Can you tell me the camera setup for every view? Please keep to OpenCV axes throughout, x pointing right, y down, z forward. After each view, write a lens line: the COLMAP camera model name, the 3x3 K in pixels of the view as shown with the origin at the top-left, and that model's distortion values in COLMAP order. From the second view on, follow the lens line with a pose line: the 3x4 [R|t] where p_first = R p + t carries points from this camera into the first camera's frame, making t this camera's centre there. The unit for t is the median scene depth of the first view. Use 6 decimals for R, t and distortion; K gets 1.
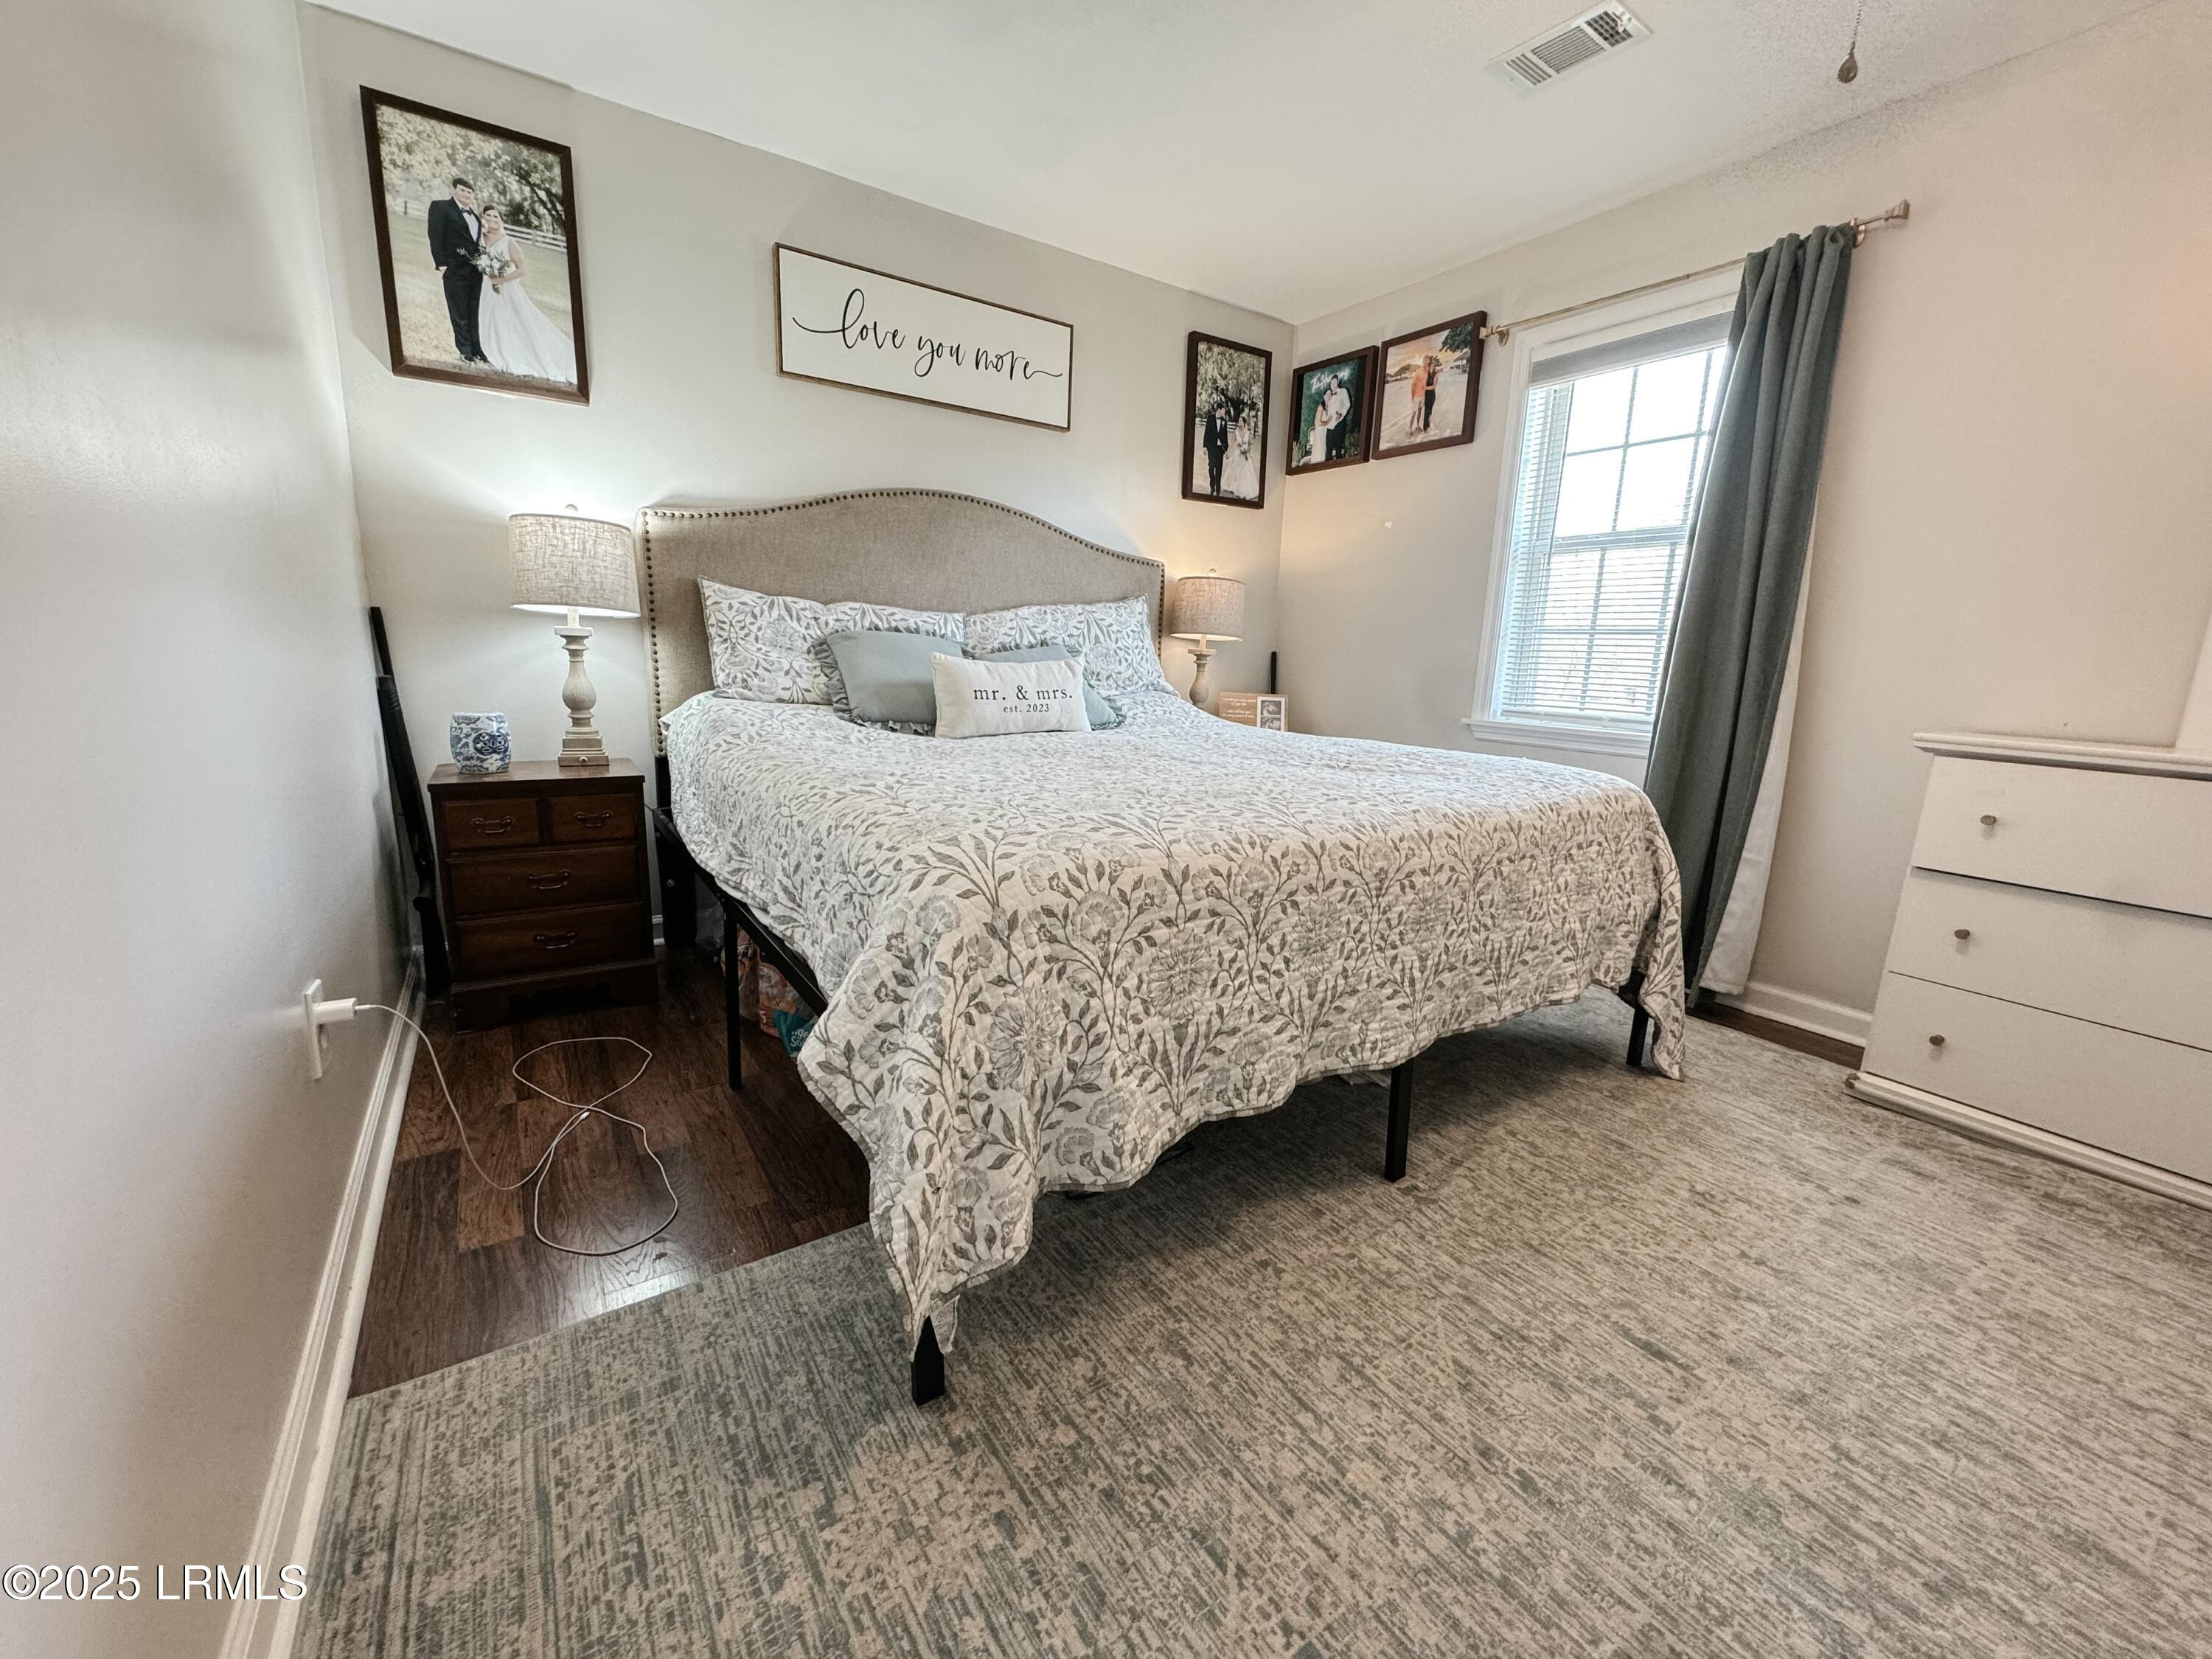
lens RADIAL K [[885.5, 0, 1104.1], [0, 885.5, 827.4], [0, 0, 1]] dist [-0.001060, -0.000004]
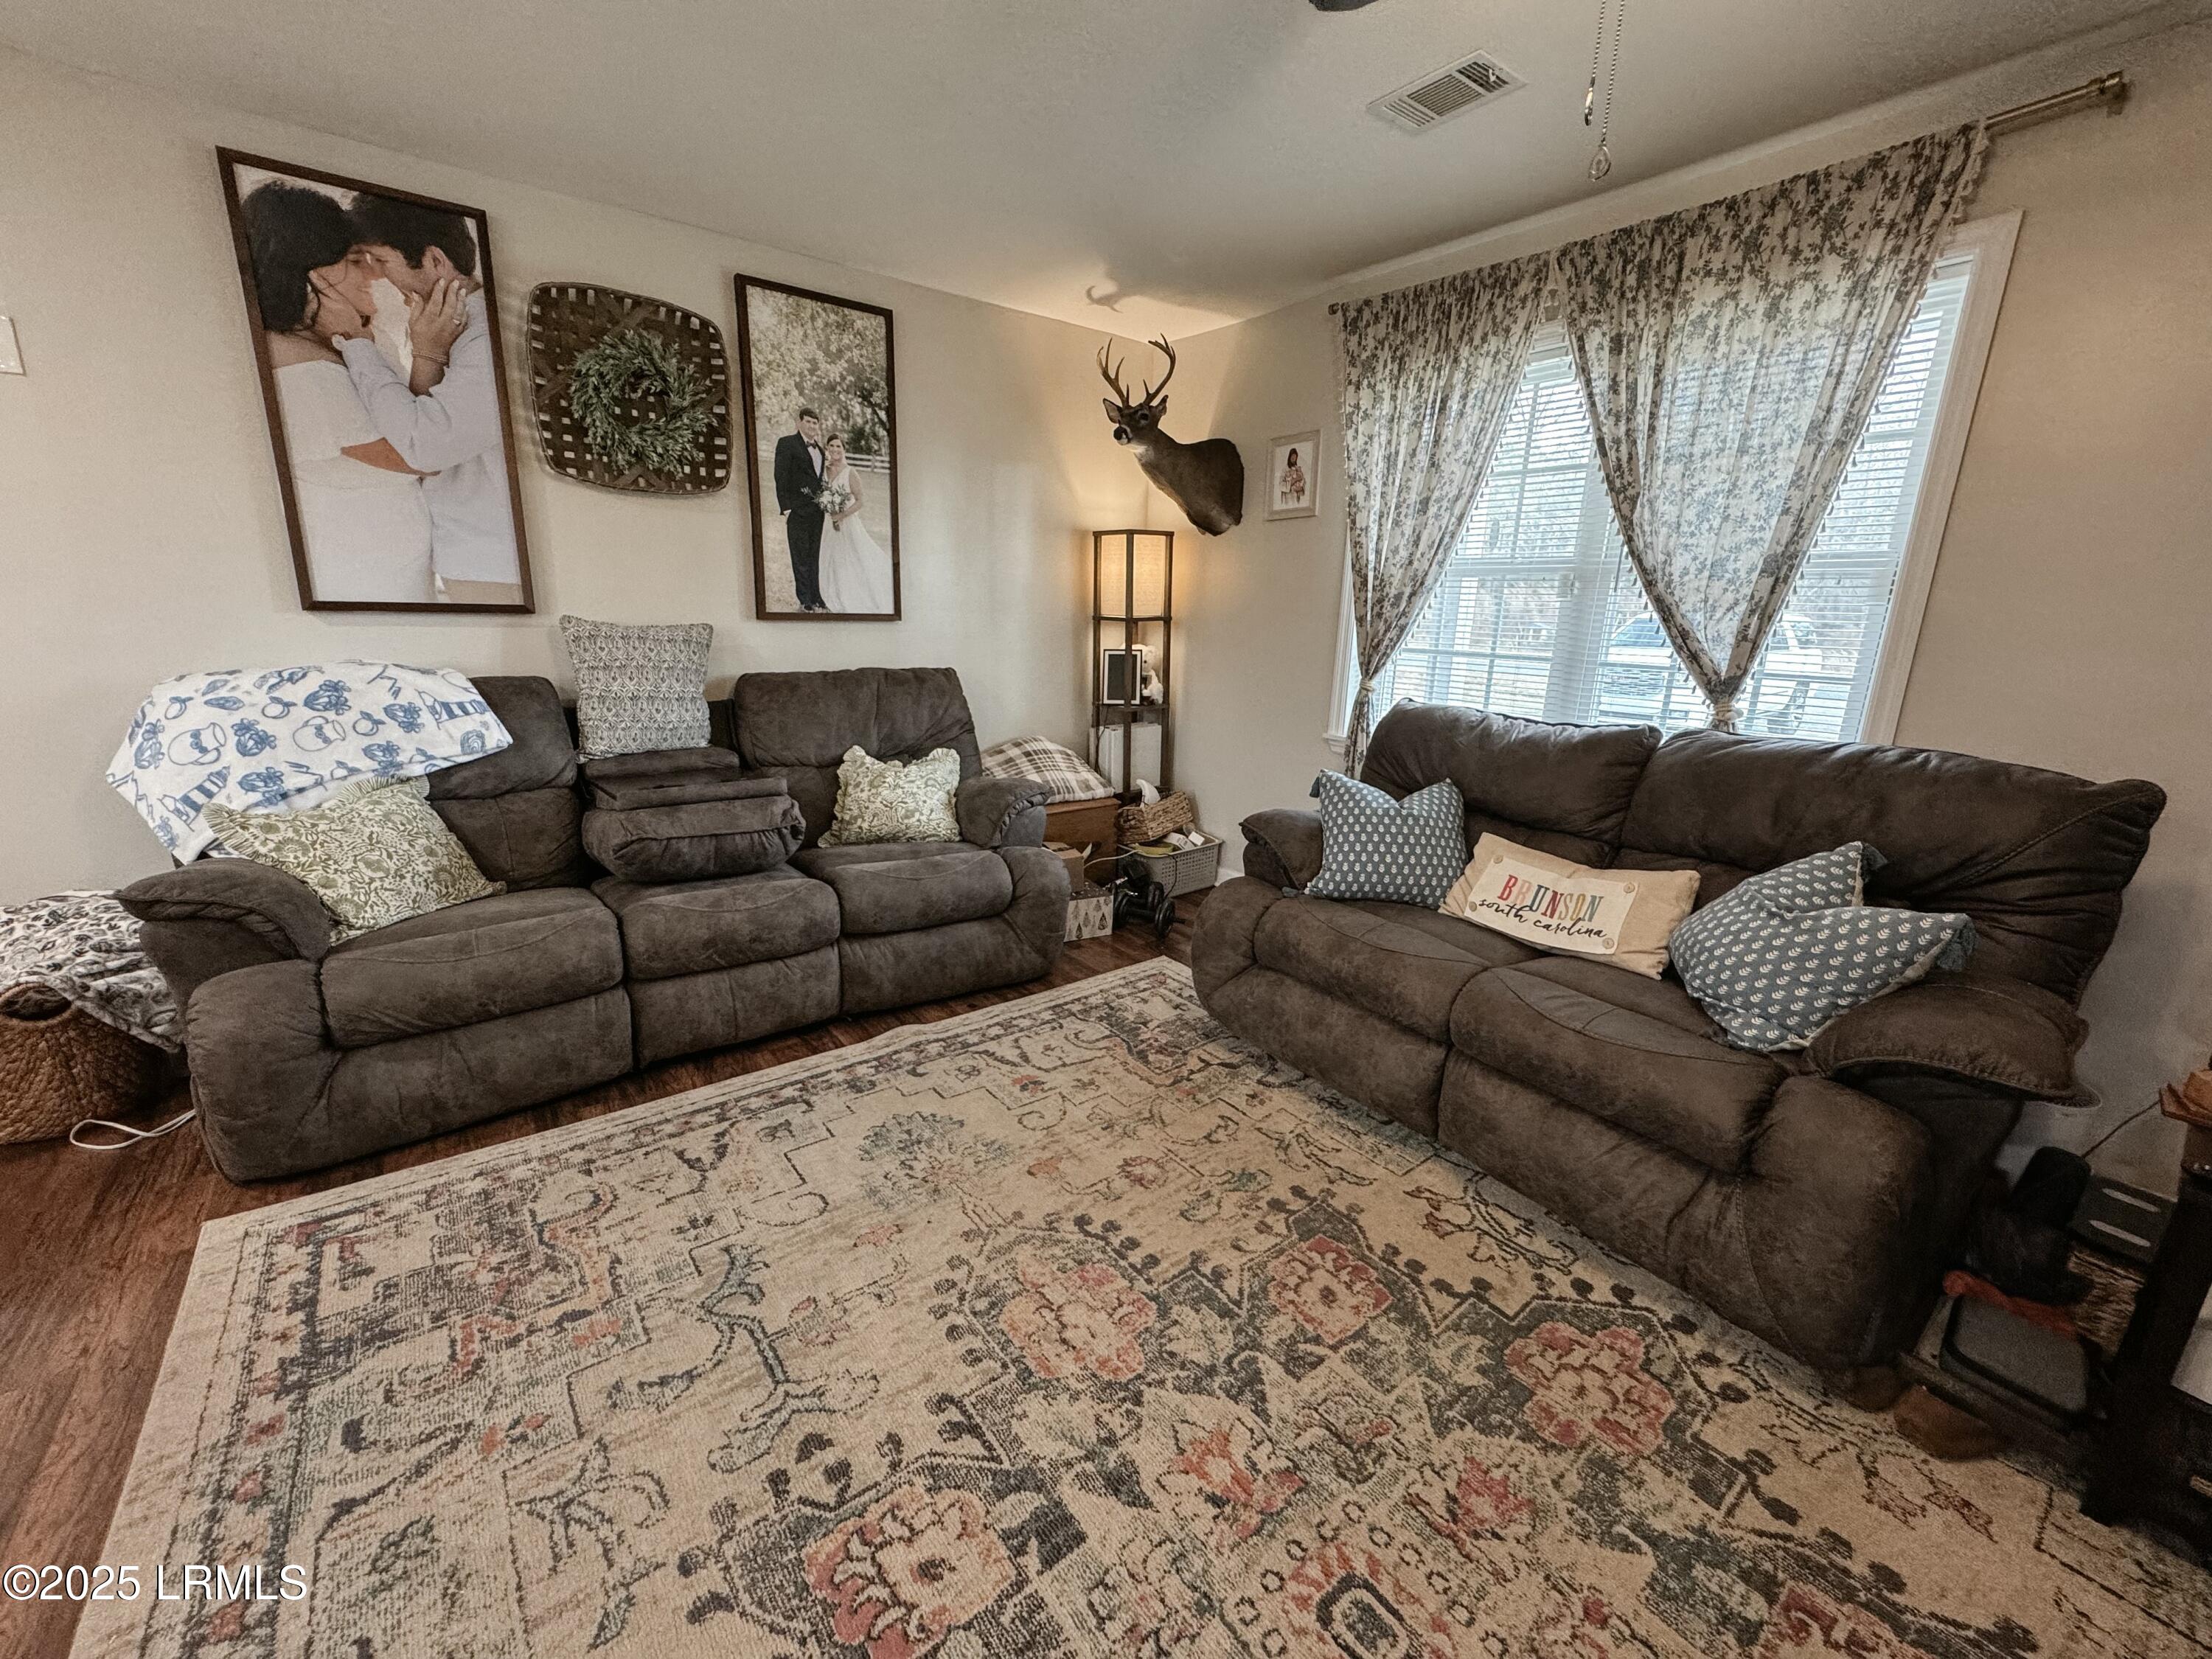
lens RADIAL K [[885.5, 0, 1110.1], [0, 885.5, 827.2], [0, 0, 1]] dist [-0.001060, -0.000004]
pose [[0.997470, -0.025311, 0.066432, -0.488874], [0.022066, 0.998549, 0.049125, -0.353060], [-0.067579, -0.047535, 0.996581, 0.095740]]
